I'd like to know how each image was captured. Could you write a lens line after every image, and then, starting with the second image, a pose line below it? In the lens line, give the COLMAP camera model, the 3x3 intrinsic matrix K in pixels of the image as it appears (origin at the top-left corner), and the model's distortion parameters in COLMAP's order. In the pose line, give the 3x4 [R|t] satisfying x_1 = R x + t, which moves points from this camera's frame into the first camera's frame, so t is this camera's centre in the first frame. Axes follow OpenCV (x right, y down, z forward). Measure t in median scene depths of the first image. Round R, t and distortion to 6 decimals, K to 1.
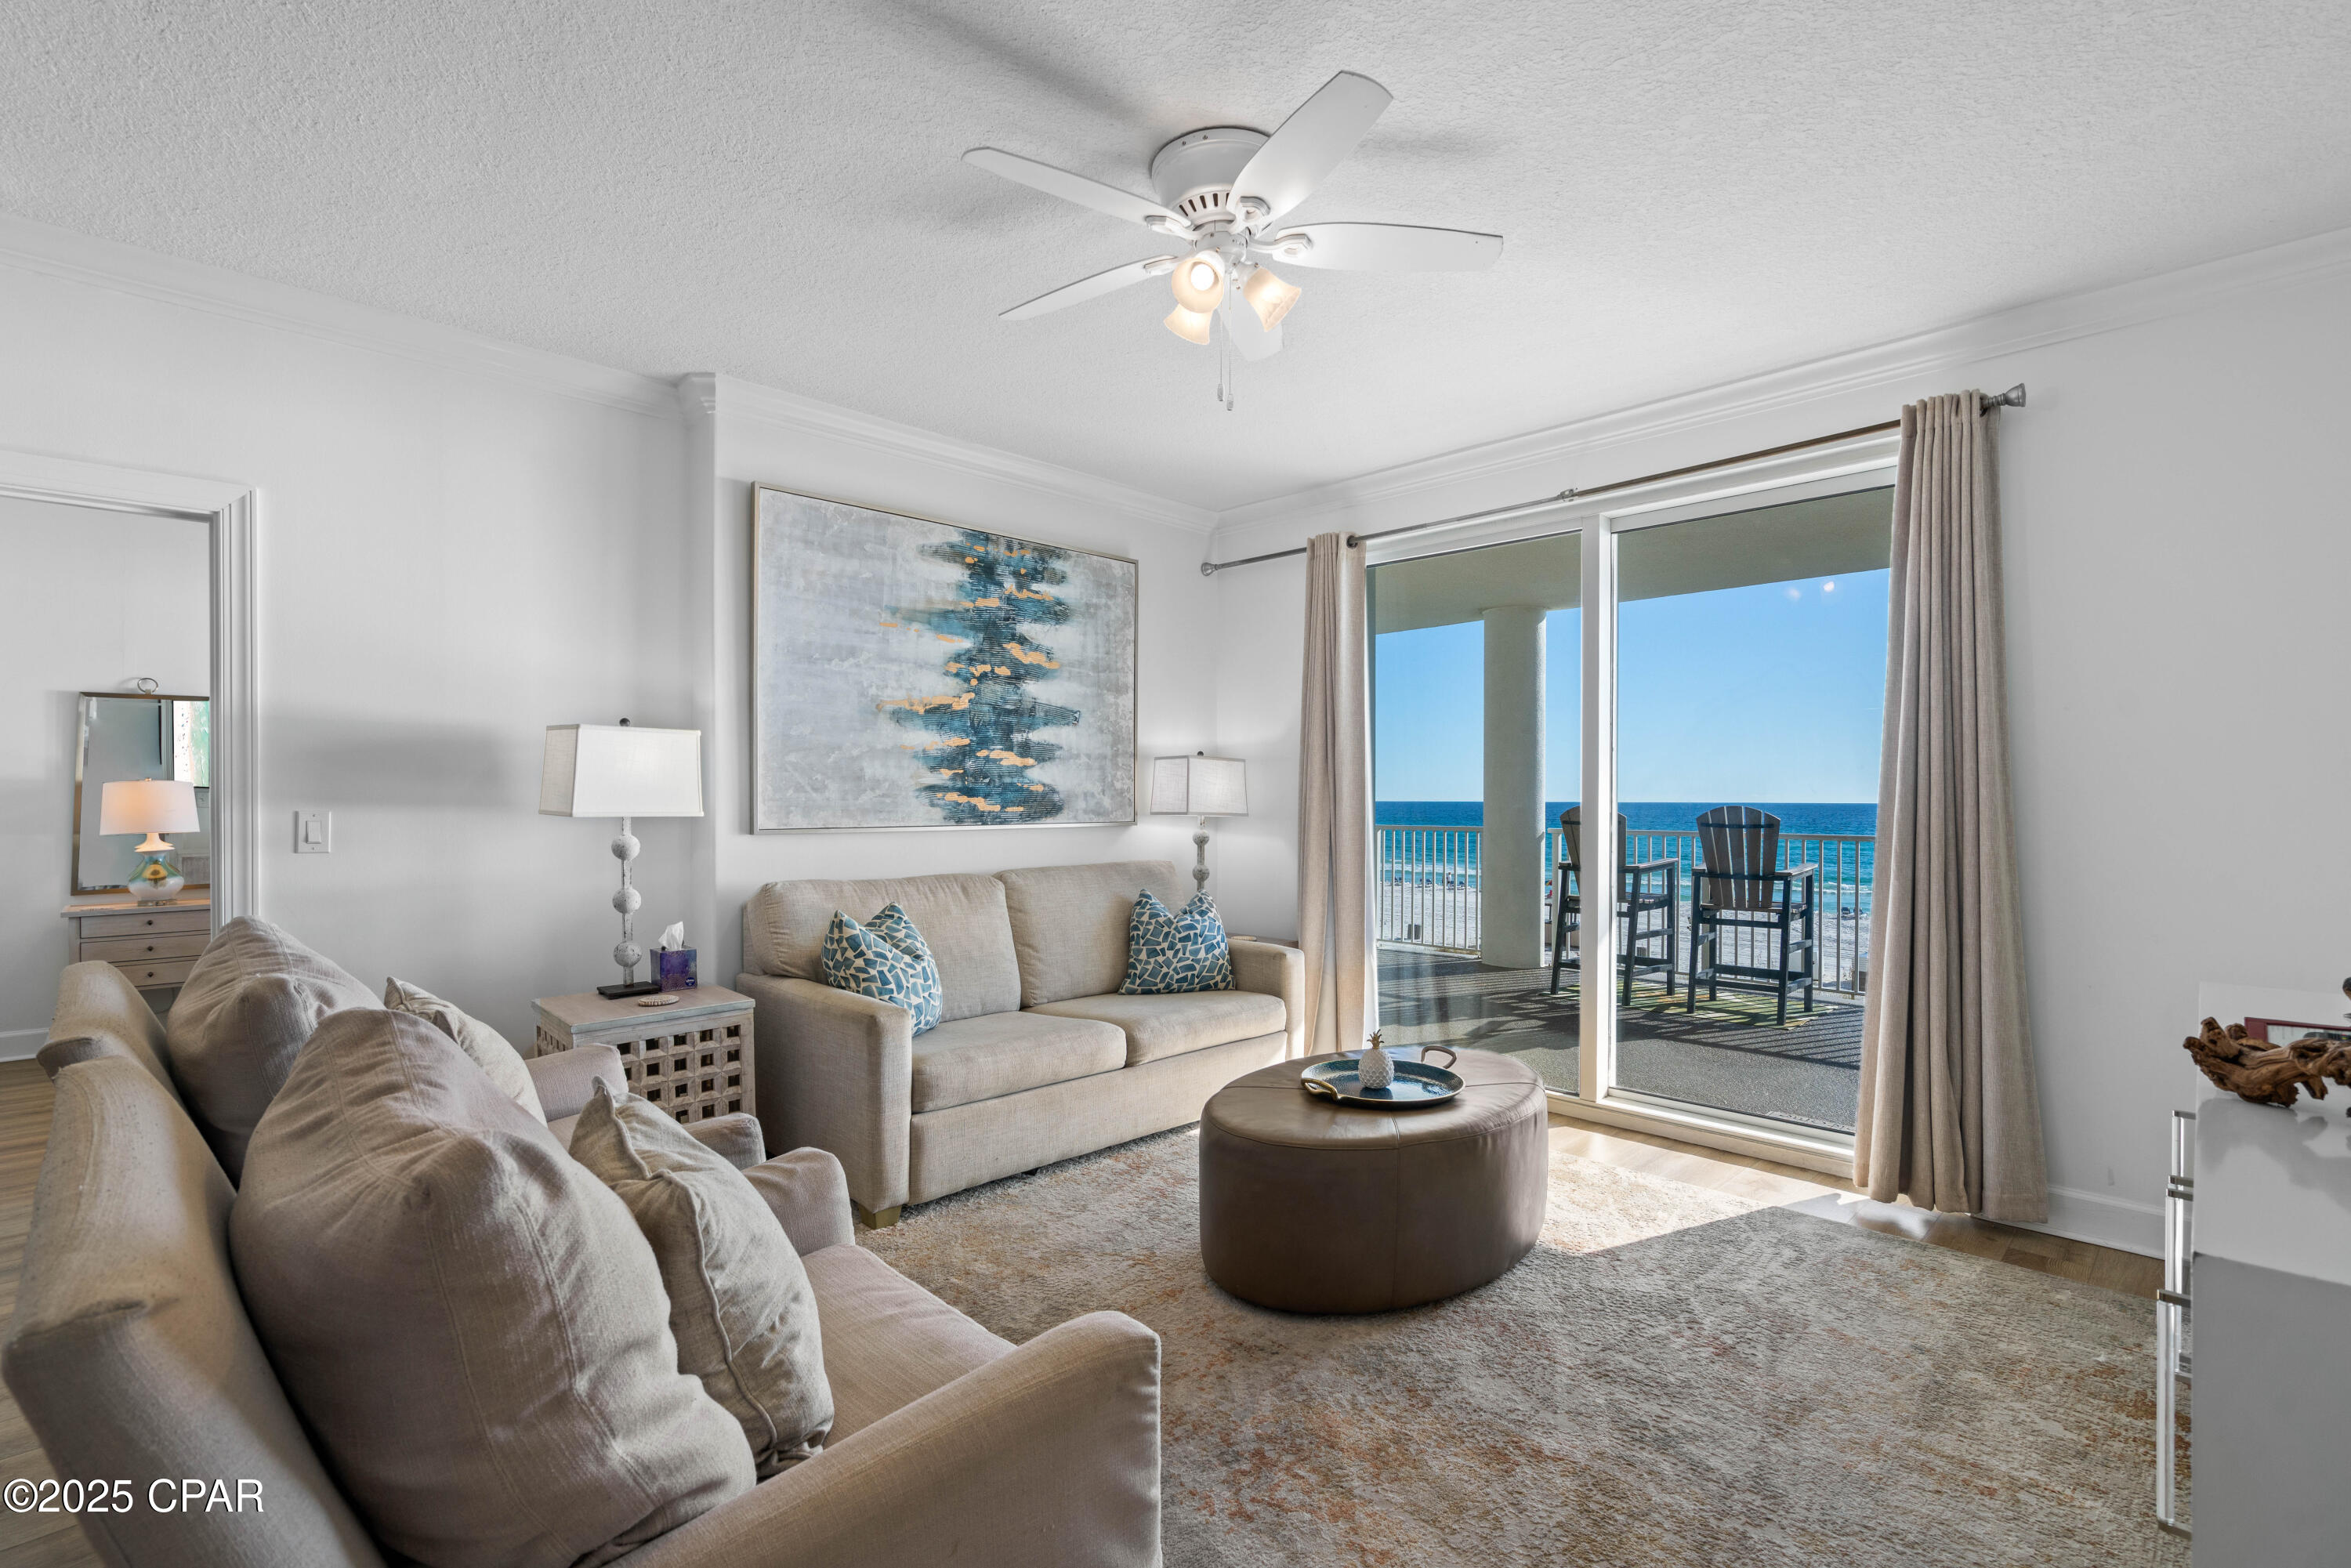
lens RADIAL K [[1076.6, 0, 1160.2], [0, 1076.6, 796.7], [0, 0, 1]] dist [-0.011110, 0.001222]
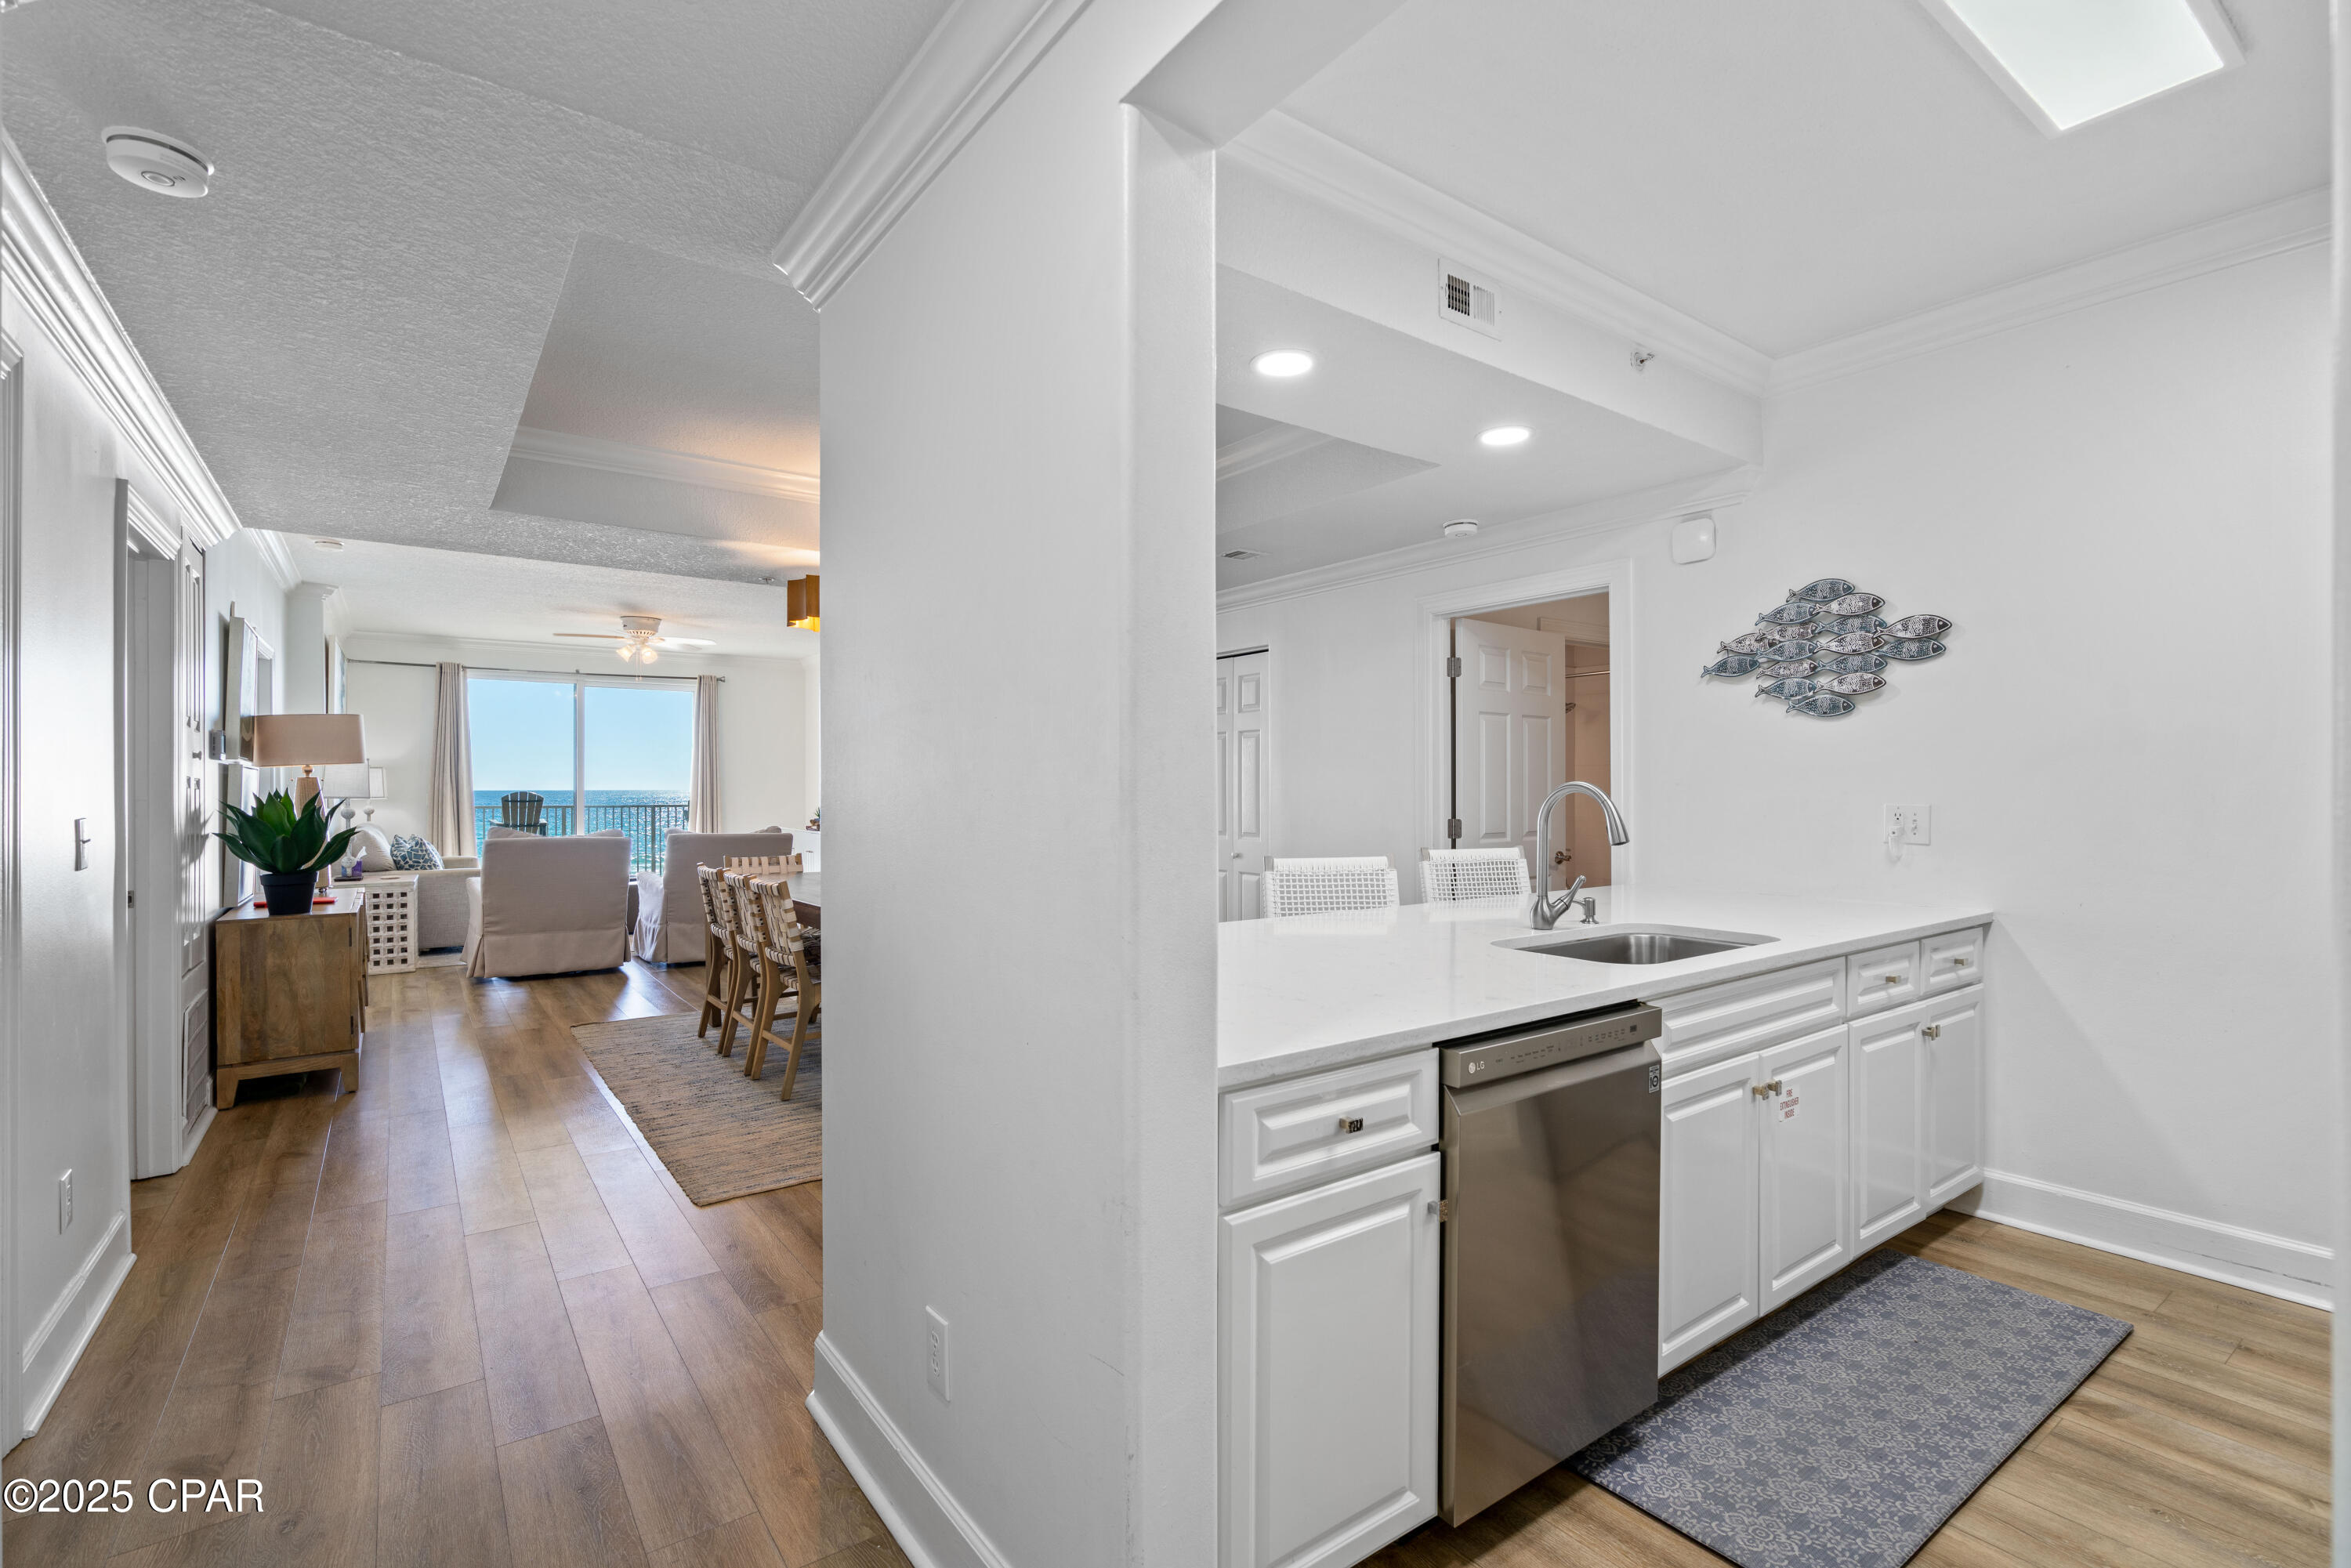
lens RADIAL K [[1067.8, 0, 1156.1], [0, 1067.8, 784.4], [0, 0, 1]] dist [-0.005588, 0.003944]
pose [[0.149071, 0.001286, 0.988826, -1.820257], [-0.001711, 0.999998, -0.001043, -0.008768], [-0.988825, -0.001536, 0.149073, -0.713637]]
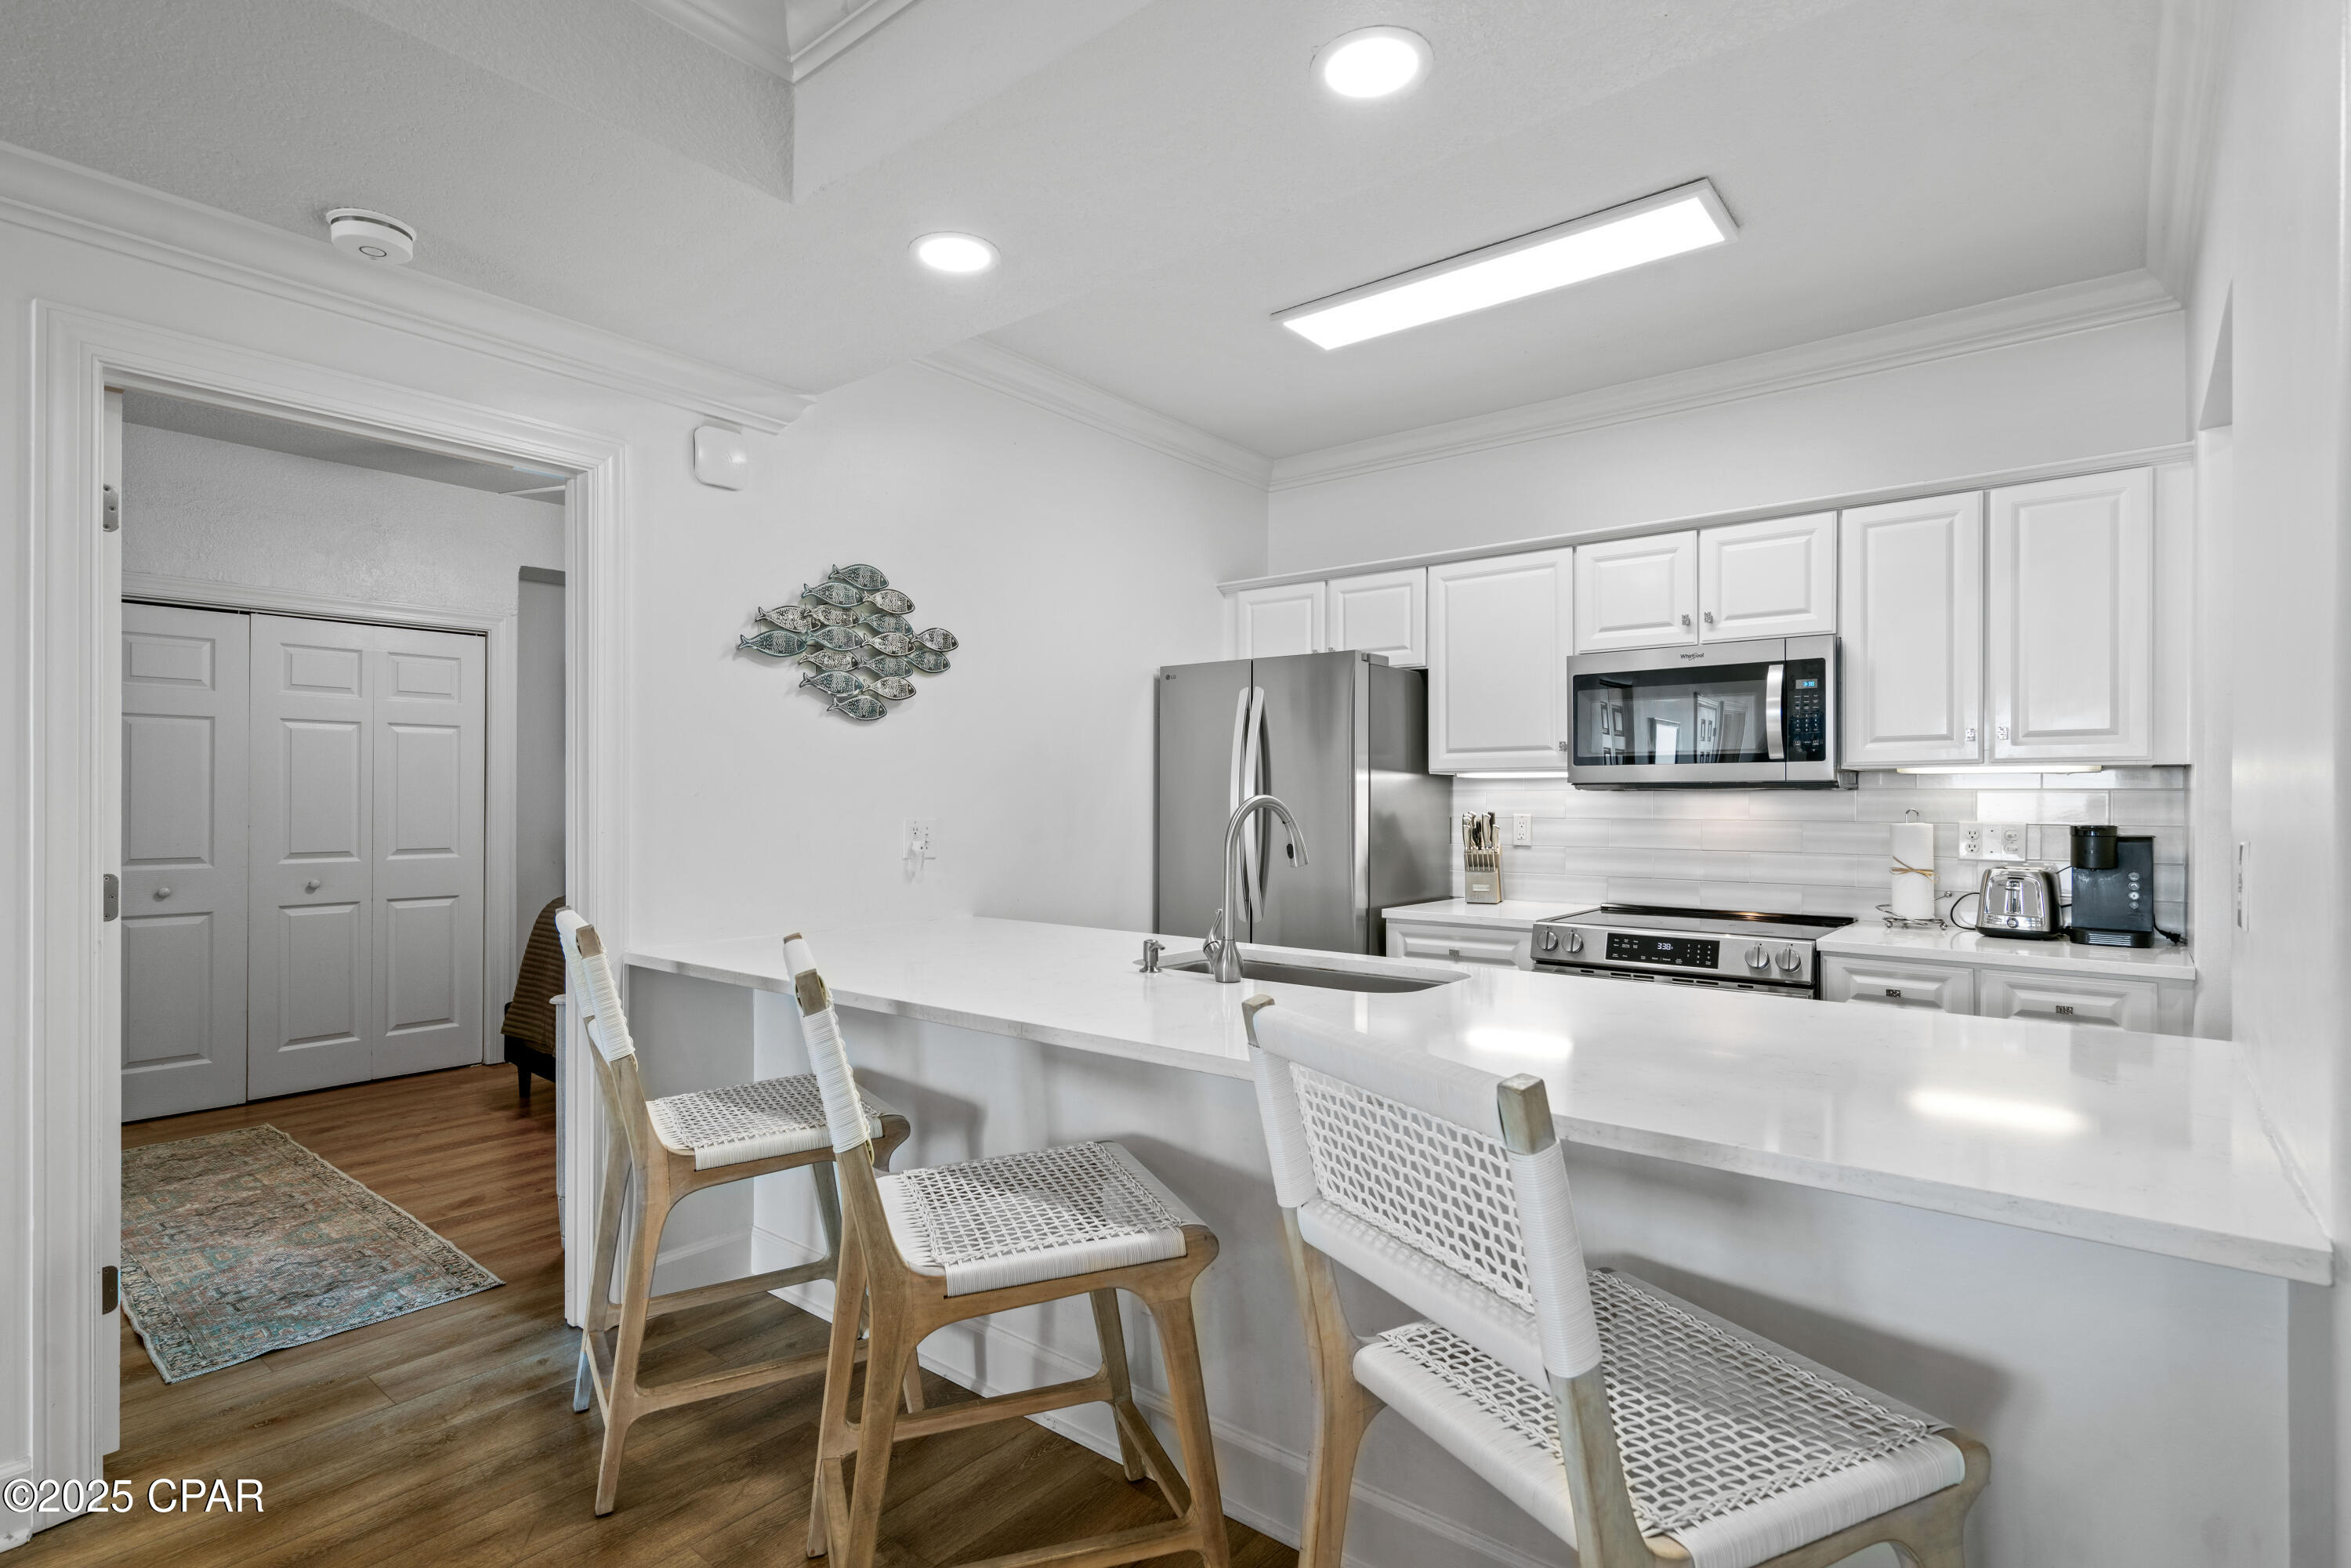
lens RADIAL K [[1144.5, 0, 1175.5], [0, 1144.5, 795.1], [0, 0, 1]] dist [0.004625, 0.000650]
pose [[-0.993723, -0.005306, -0.111746, -1.088282], [-0.004384, 0.999954, -0.008495, -0.006391], [0.111786, -0.007952, -0.993700, -0.322737]]
